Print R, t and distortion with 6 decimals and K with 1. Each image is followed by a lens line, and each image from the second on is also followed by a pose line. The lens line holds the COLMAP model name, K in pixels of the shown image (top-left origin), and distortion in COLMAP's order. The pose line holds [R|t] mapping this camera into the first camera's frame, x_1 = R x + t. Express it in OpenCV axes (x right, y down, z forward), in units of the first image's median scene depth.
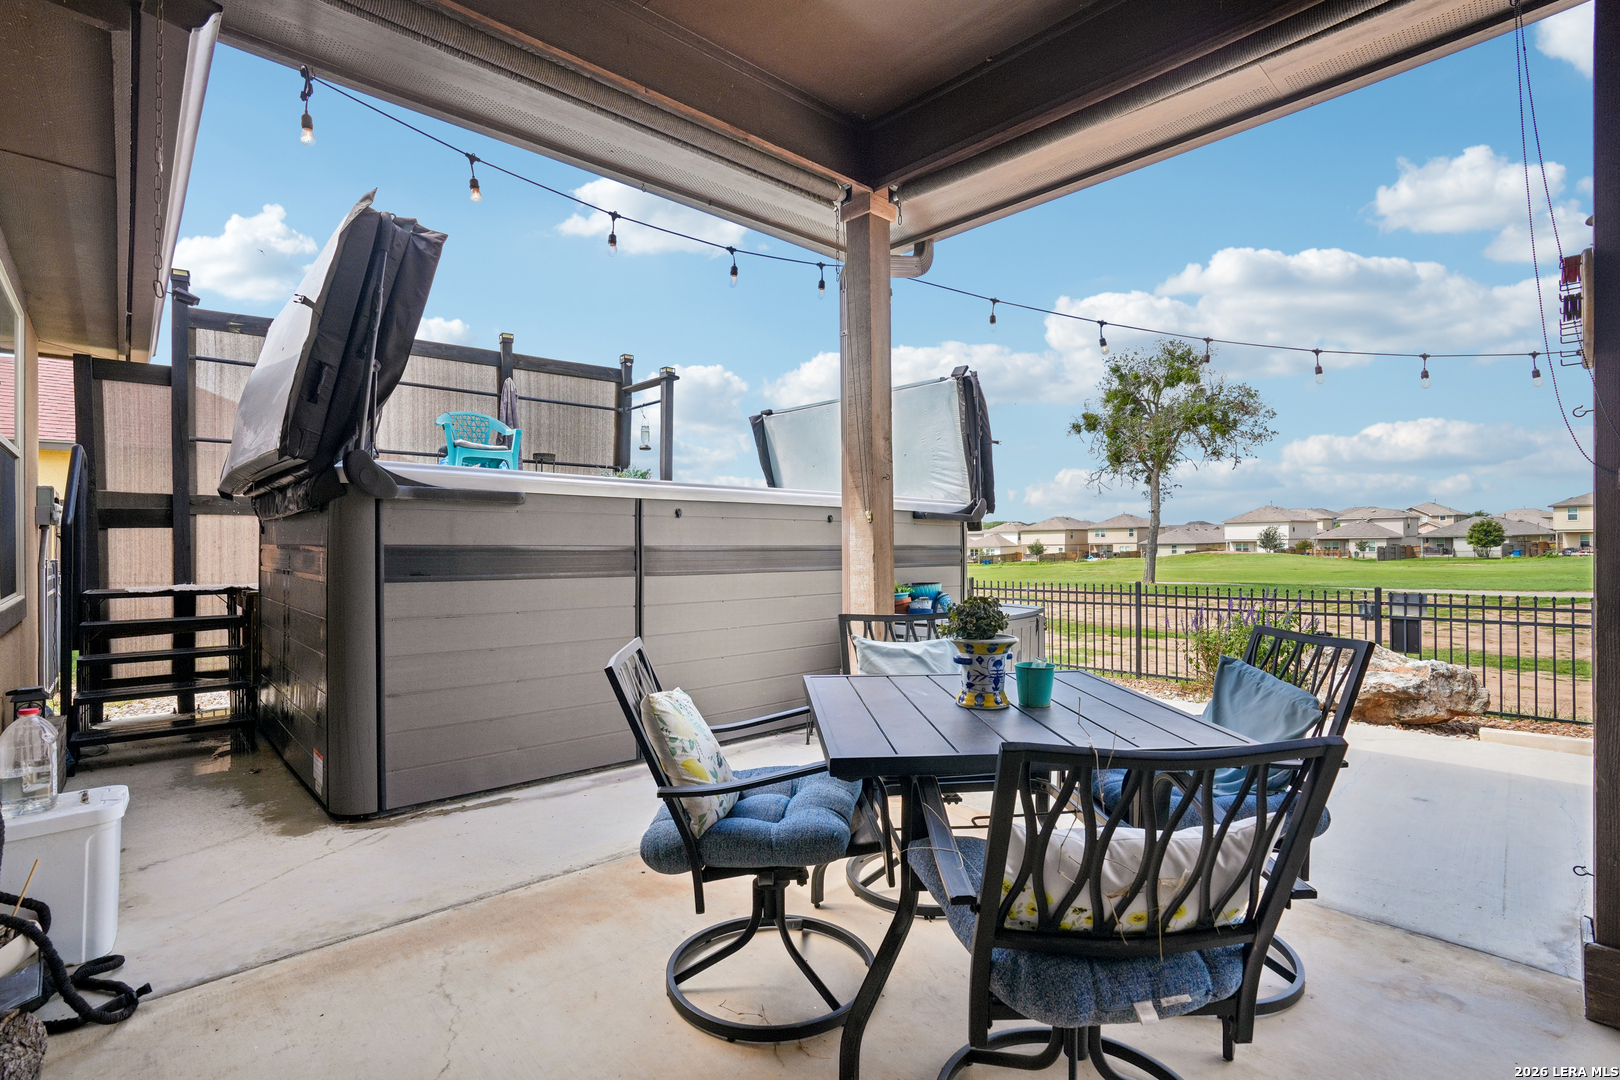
lens RADIAL K [[754.3, 0, 813.9], [0, 754.3, 536.8], [0, 0, 1]] dist [-0.033574, 0.006743]
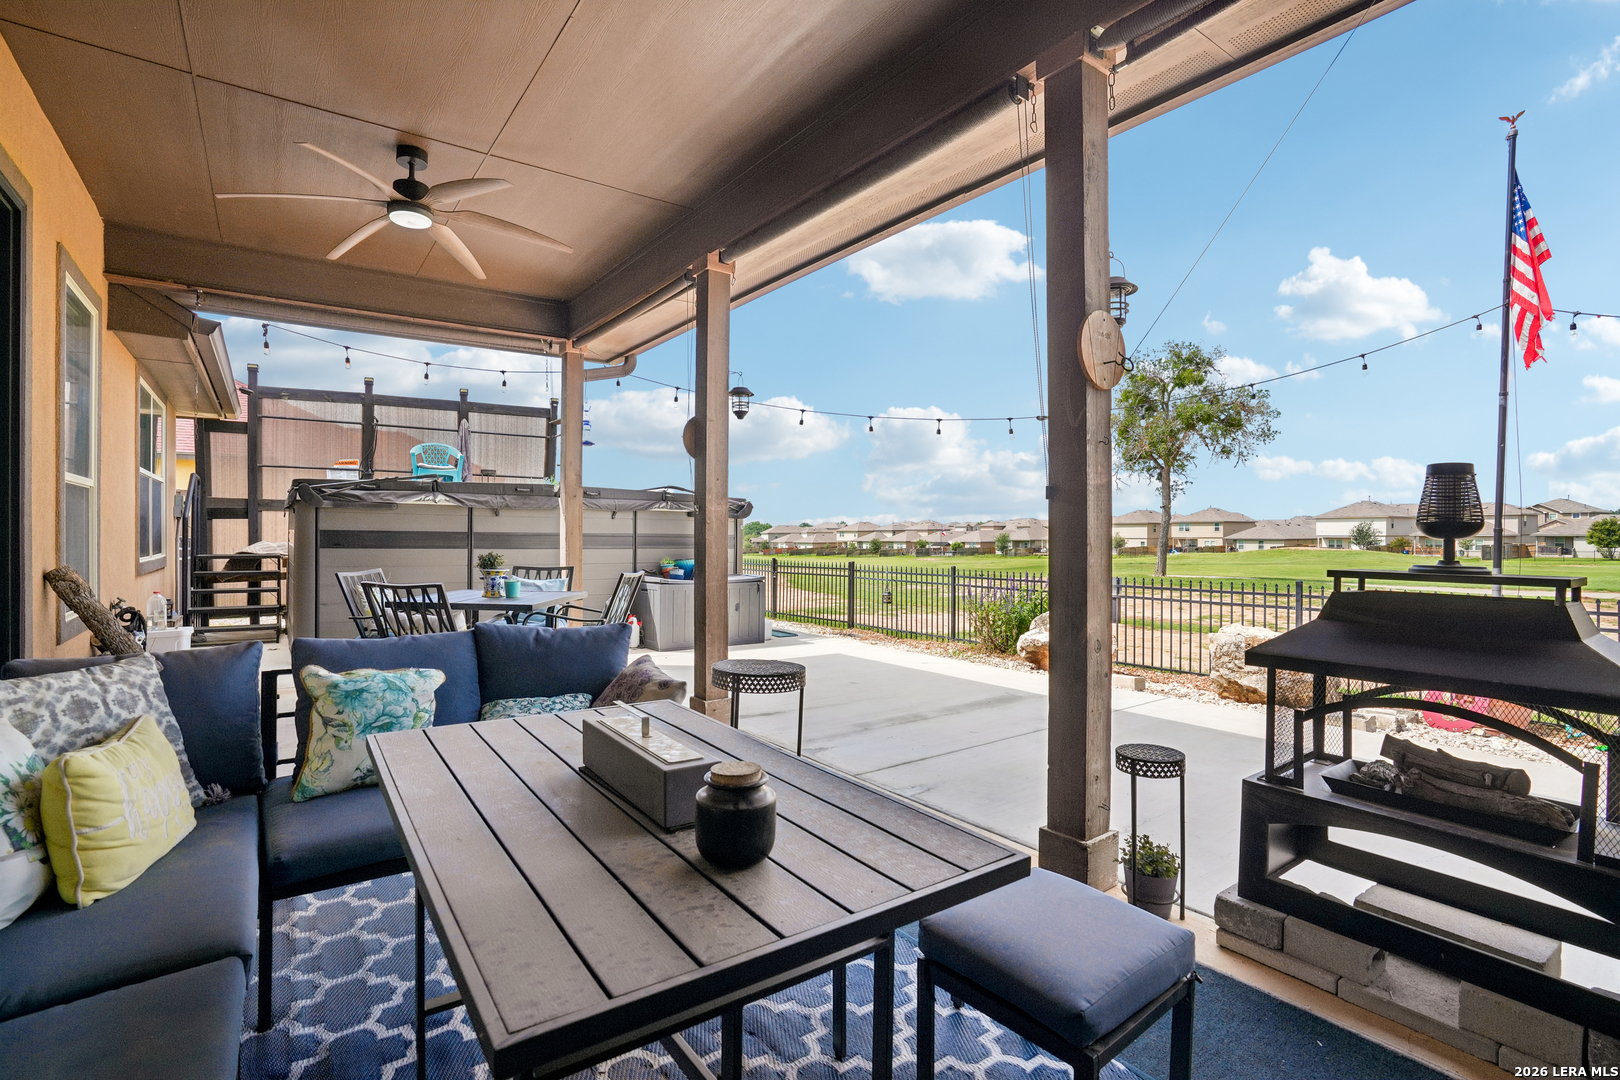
lens RADIAL K [[754.3, 0, 817.2], [0, 754.3, 533.4], [0, 0, 1]] dist [-0.033574, 0.006743]
pose [[0.992123, 0.012779, -0.124616, 0.114259], [-0.011743, 0.999890, 0.009045, -0.001484], [0.124718, -0.007511, 0.992164, -0.093666]]
